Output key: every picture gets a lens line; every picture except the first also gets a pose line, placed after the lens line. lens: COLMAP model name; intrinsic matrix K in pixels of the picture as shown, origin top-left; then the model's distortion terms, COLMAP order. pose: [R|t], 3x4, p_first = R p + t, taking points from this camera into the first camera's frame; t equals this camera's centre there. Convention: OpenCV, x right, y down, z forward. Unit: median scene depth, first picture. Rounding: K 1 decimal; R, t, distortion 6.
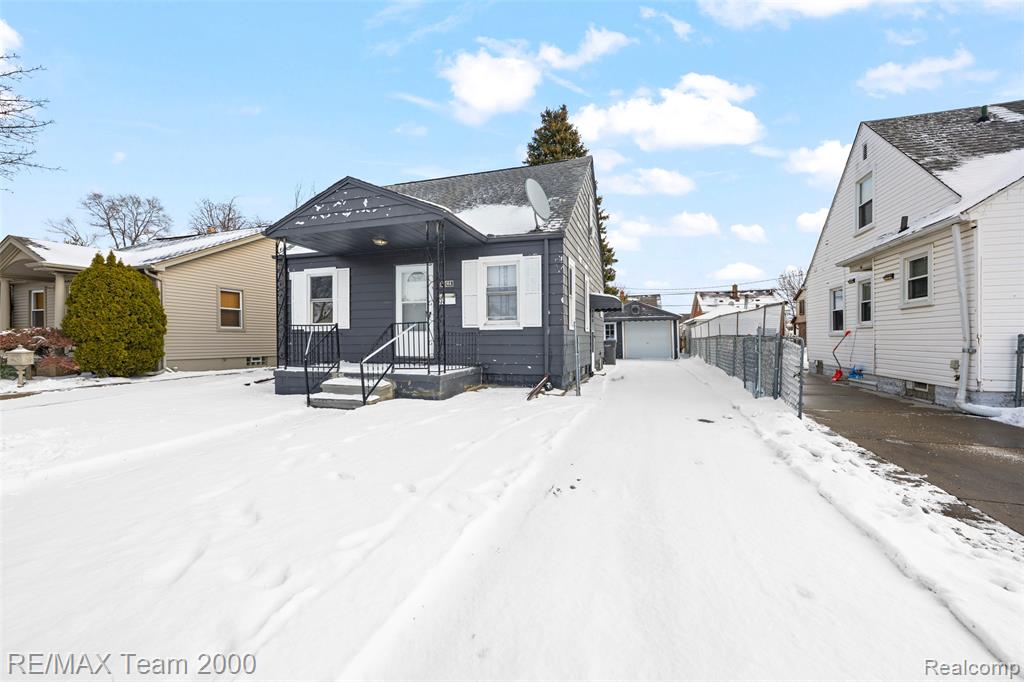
lens RADIAL K [[416.1, 0, 512.3], [0, 416.1, 339.8], [0, 0, 1]] dist [-0.001854, -0.000381]
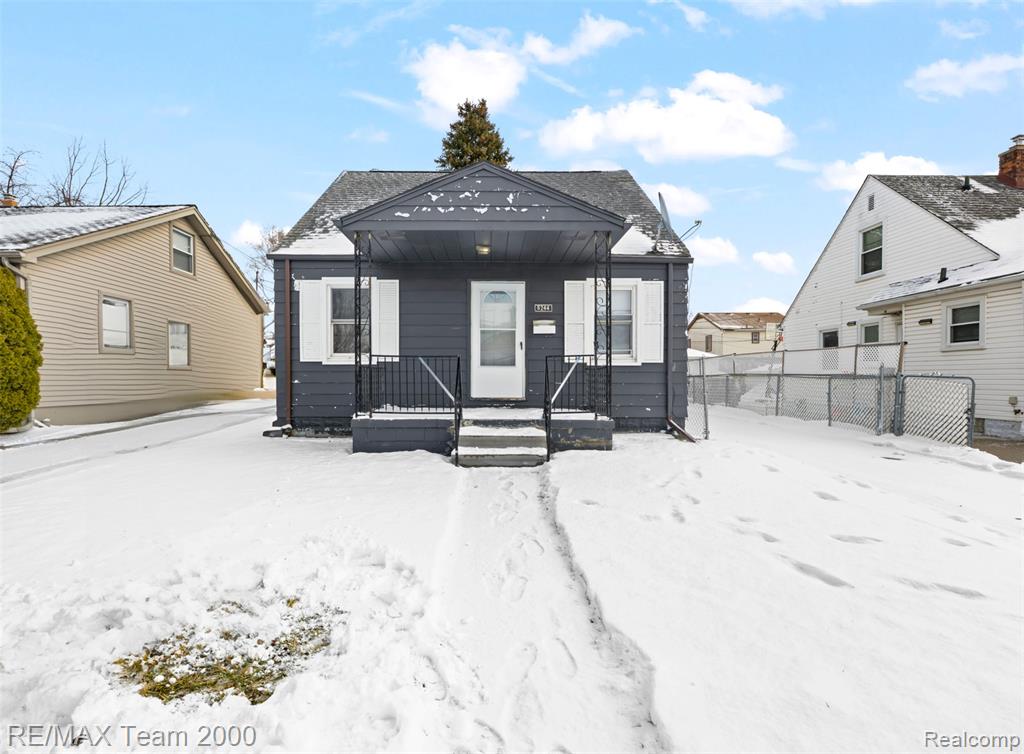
lens RADIAL K [[491.0, 0, 511.4], [0, 491.0, 383.9], [0, 0, 1]] dist [-0.000805, -0.000168]
pose [[0.947959, 0.000327, 0.318394, -0.523804], [-0.004389, 0.999918, 0.012041, 0.002100], [-0.318363, -0.012812, 0.947882, 0.110168]]
